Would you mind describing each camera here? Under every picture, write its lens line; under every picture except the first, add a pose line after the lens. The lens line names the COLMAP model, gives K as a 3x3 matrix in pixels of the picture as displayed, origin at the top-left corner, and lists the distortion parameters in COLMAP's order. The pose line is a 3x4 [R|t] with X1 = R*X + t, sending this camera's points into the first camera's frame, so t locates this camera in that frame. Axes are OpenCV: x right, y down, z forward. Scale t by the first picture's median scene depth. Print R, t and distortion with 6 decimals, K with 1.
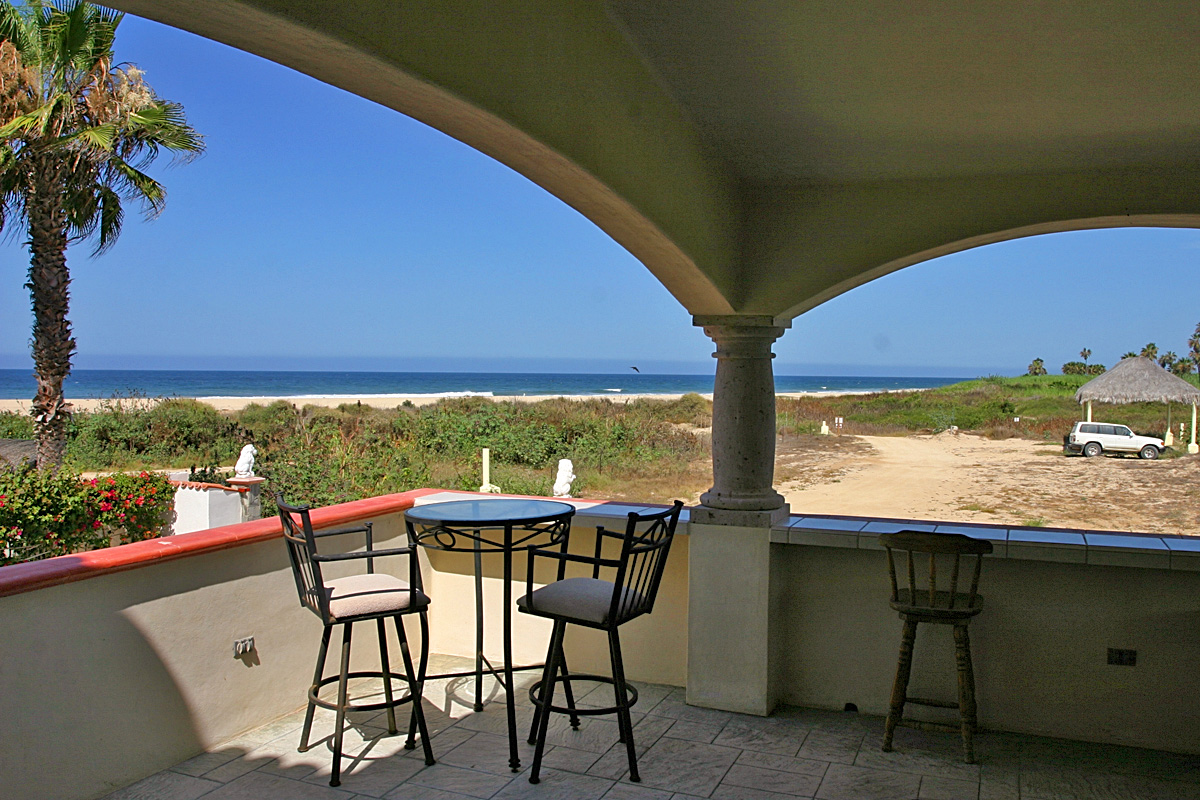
lens RADIAL K [[959.8, 0, 600.0], [0, 959.8, 400.0], [0, 0, 1]] dist [-0.028820, 0.005286]
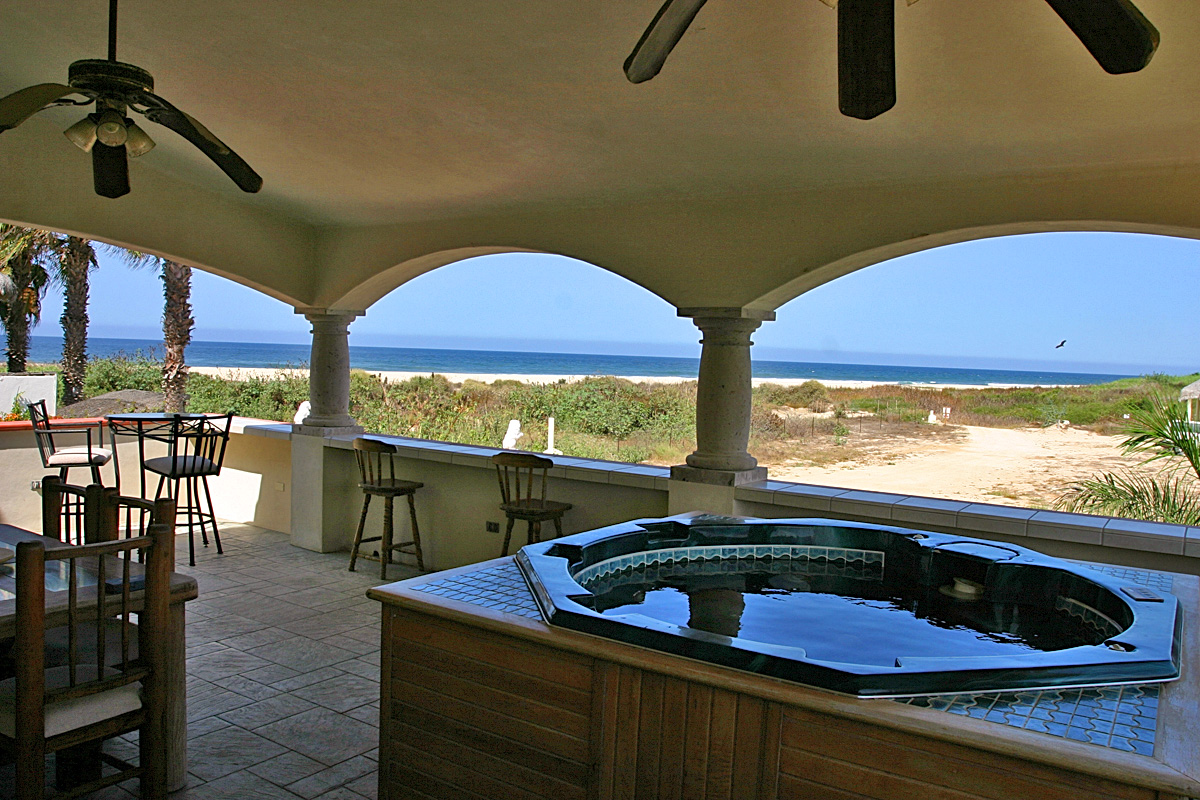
lens RADIAL K [[903.8, 0, 598.9], [0, 903.8, 375.3], [0, 0, 1]] dist [-0.006869, -0.003663]
pose [[0.978561, 0.030652, -0.203664, 0.242844], [-0.032653, 0.999446, -0.006468, 0.005630], [0.203353, 0.012980, 0.979019, -0.107498]]
